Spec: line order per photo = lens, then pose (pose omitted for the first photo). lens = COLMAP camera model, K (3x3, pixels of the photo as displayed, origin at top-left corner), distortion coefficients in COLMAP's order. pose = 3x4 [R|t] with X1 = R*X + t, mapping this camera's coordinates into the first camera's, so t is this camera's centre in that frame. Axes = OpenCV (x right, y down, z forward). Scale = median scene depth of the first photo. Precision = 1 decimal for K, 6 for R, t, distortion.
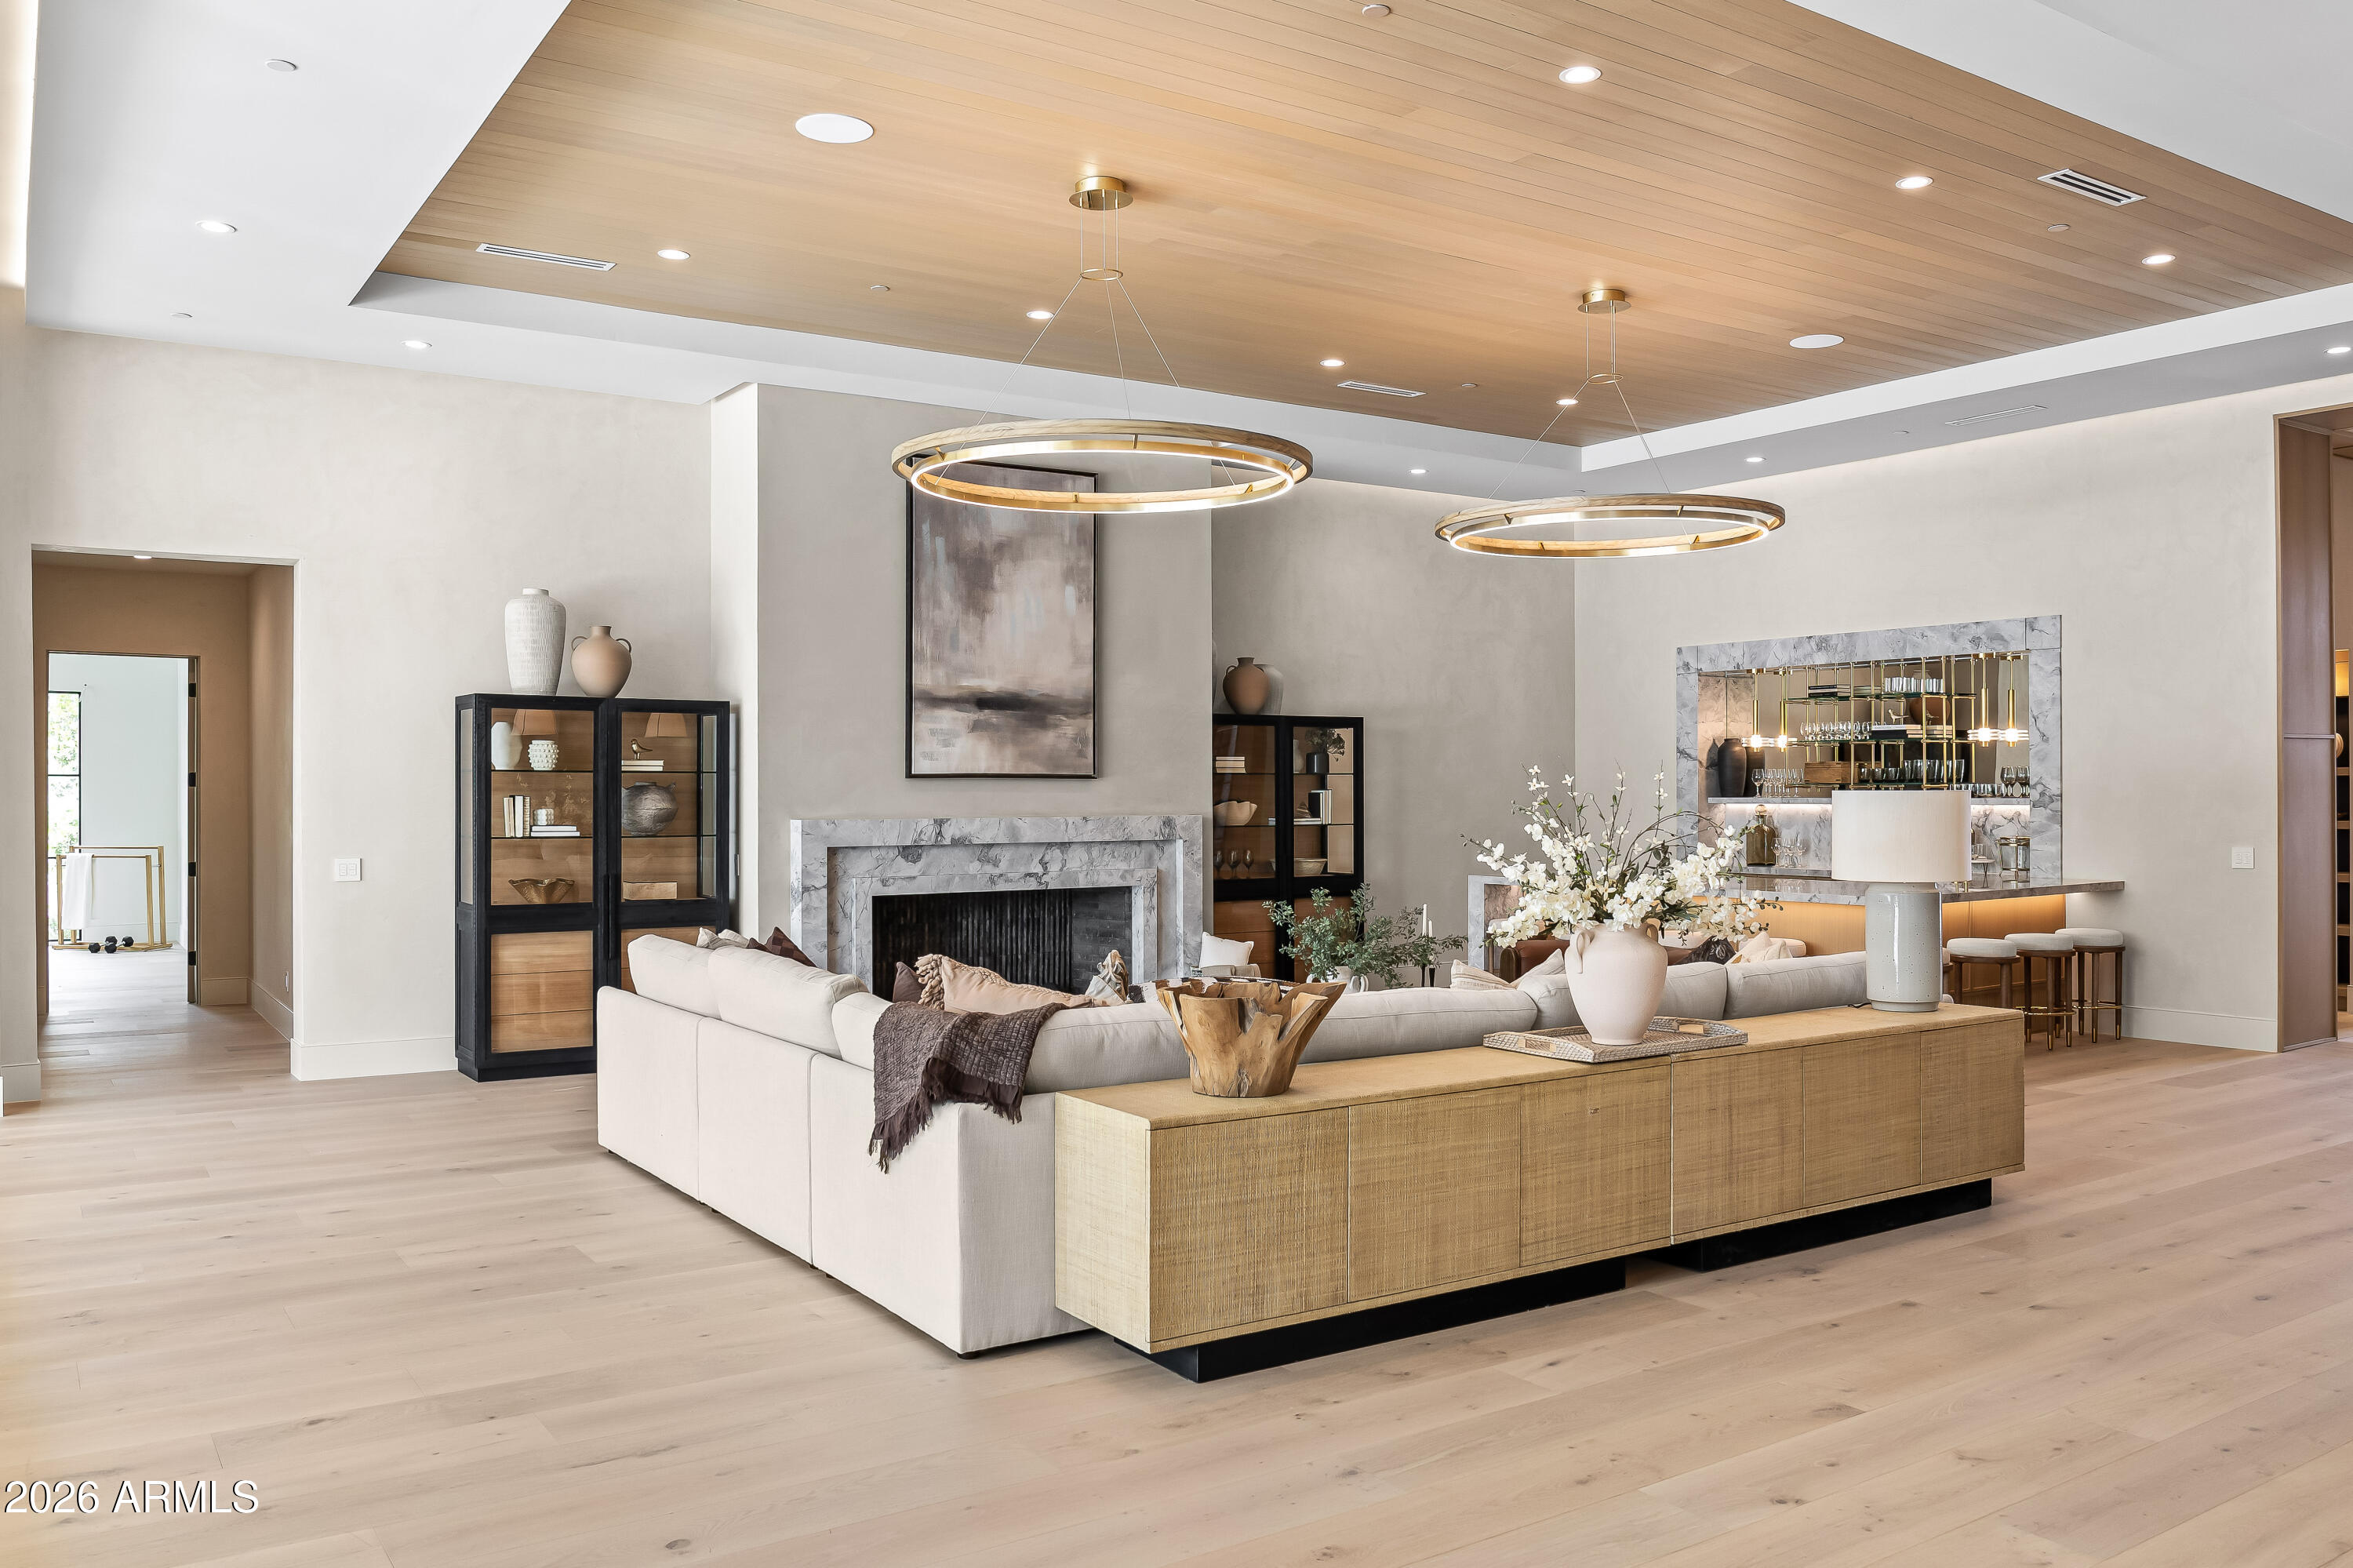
lens RADIAL K [[1706.4, 0, 1173.7], [0, 1706.4, 789.3], [0, 0, 1]] dist [-0.006376, 0.003775]
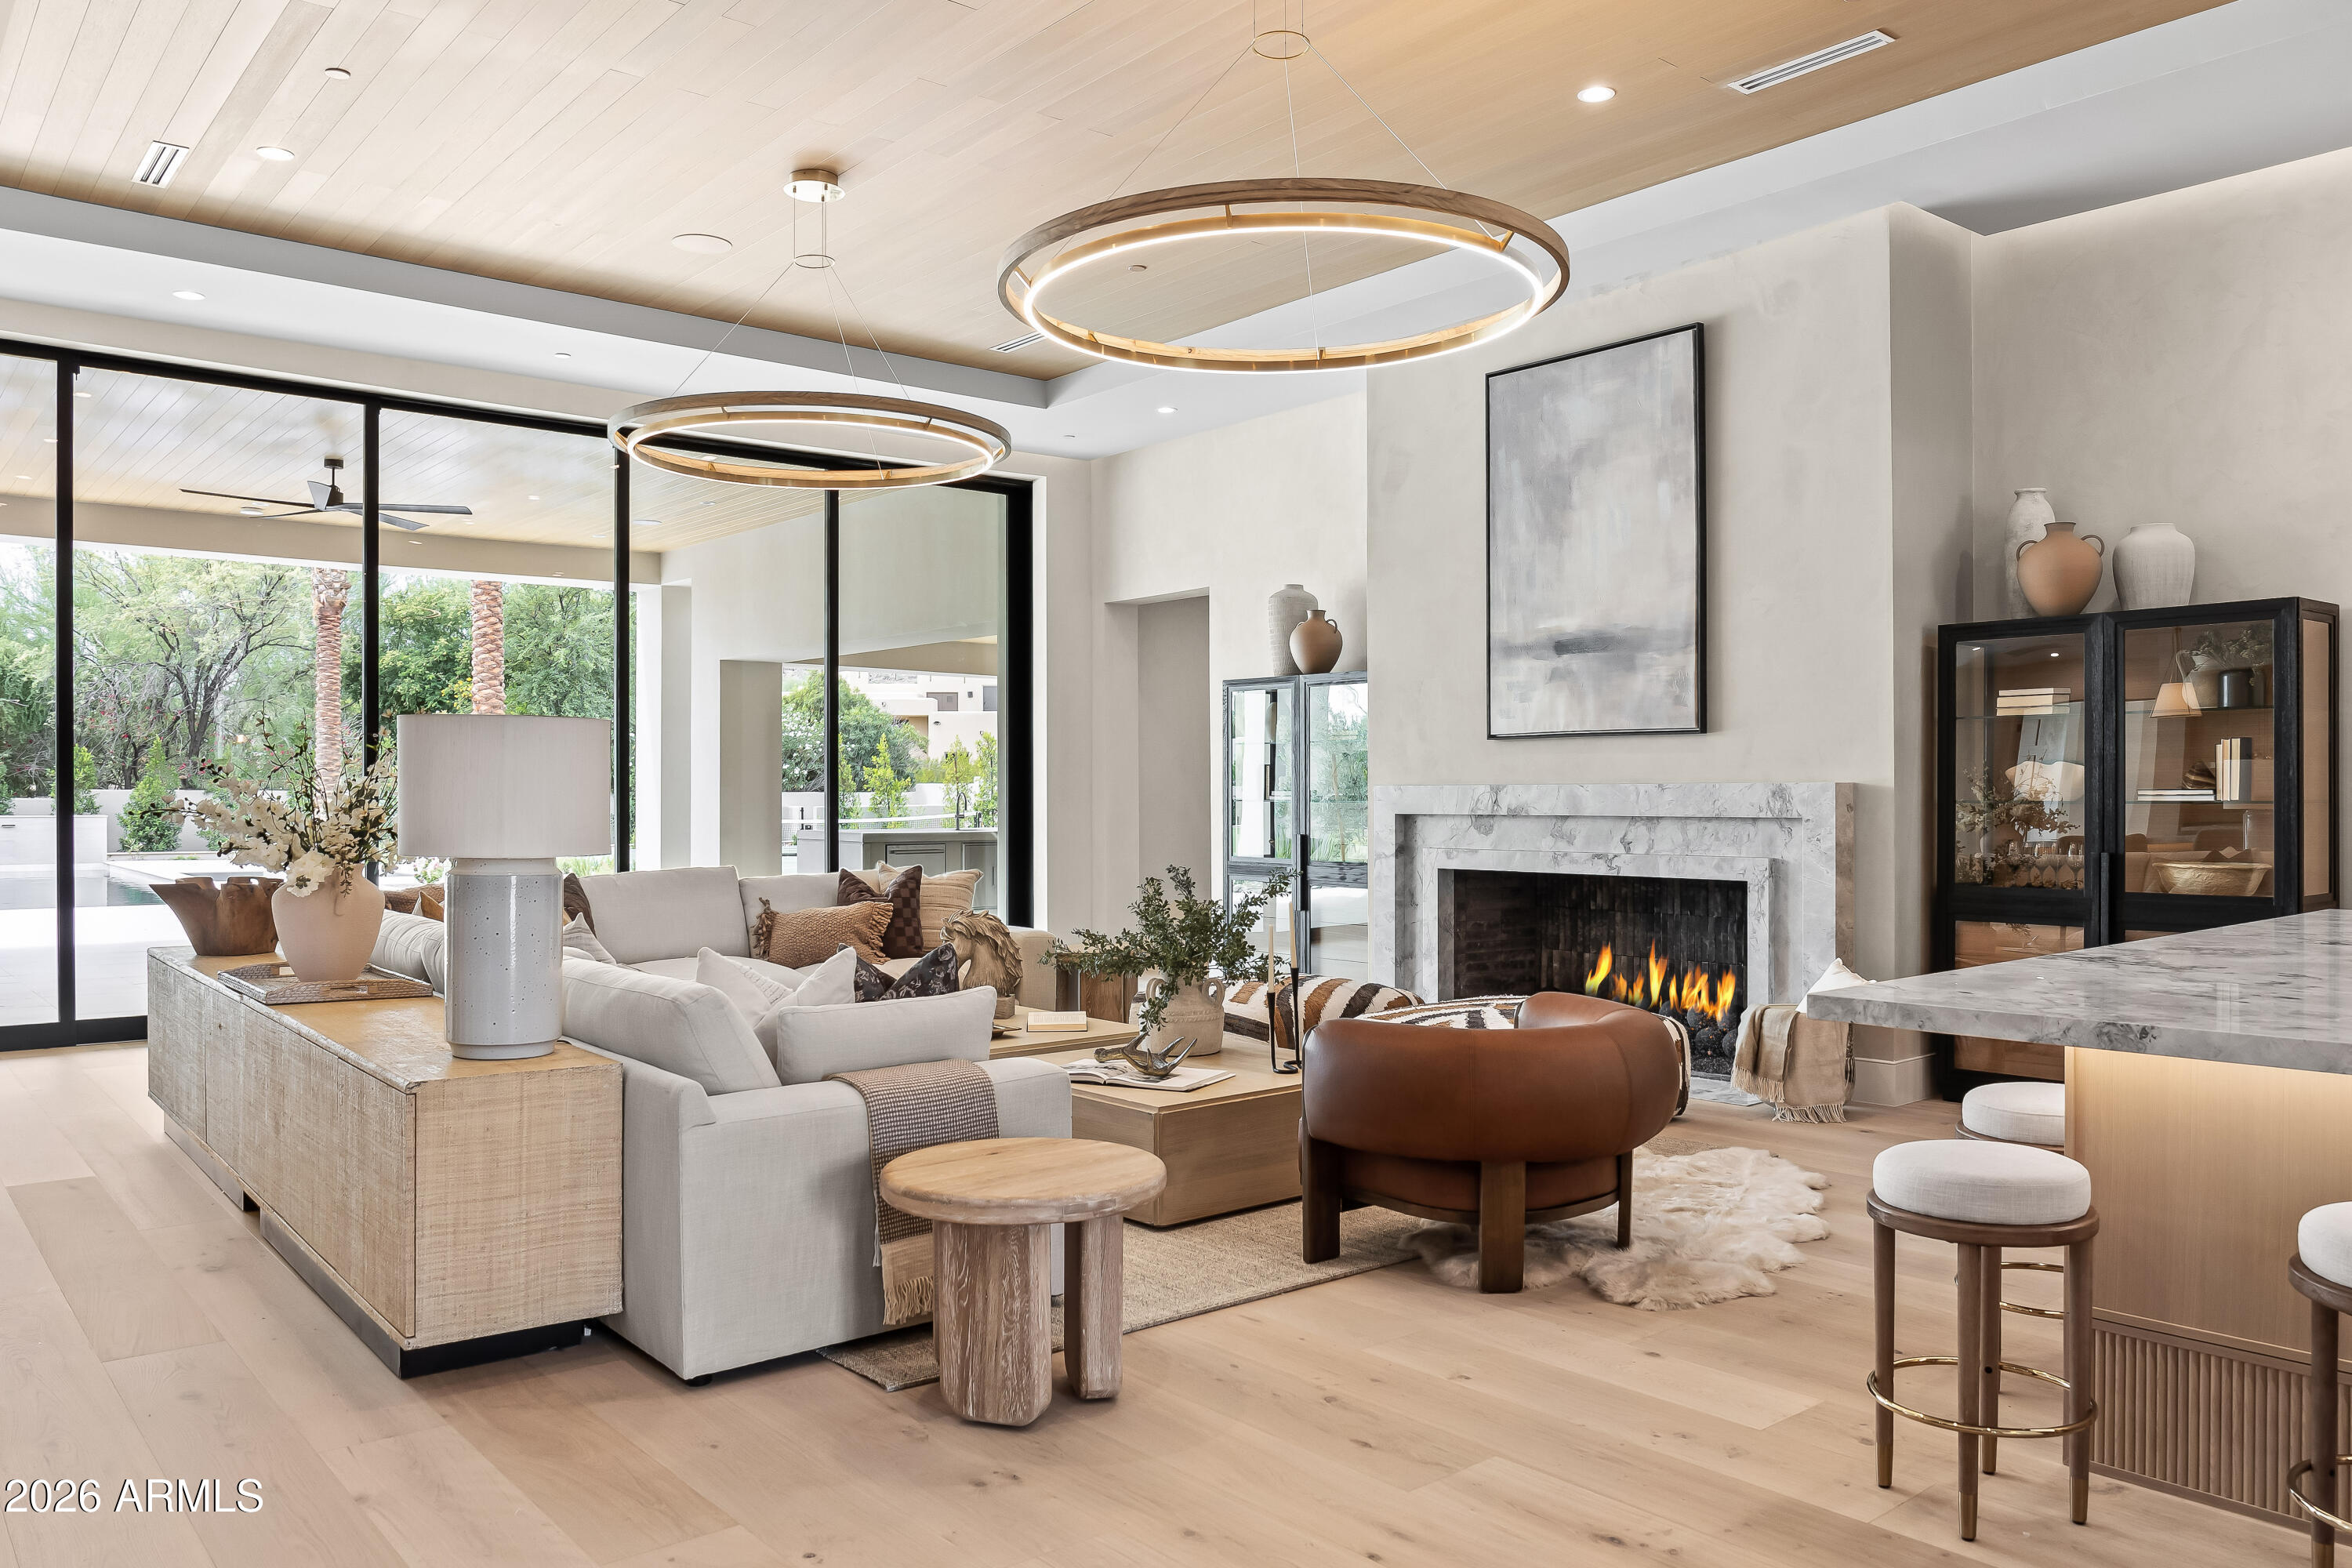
lens RADIAL K [[1705.6, 0, 1176.2], [0, 1705.6, 790.0], [0, 0, 1]] dist [-0.006376, 0.003775]
pose [[0.127150, -0.001683, -0.991882, 0.687915], [-0.000299, 0.999998, -0.001735, 0.020765], [0.991883, 0.000518, 0.127149, 0.706742]]
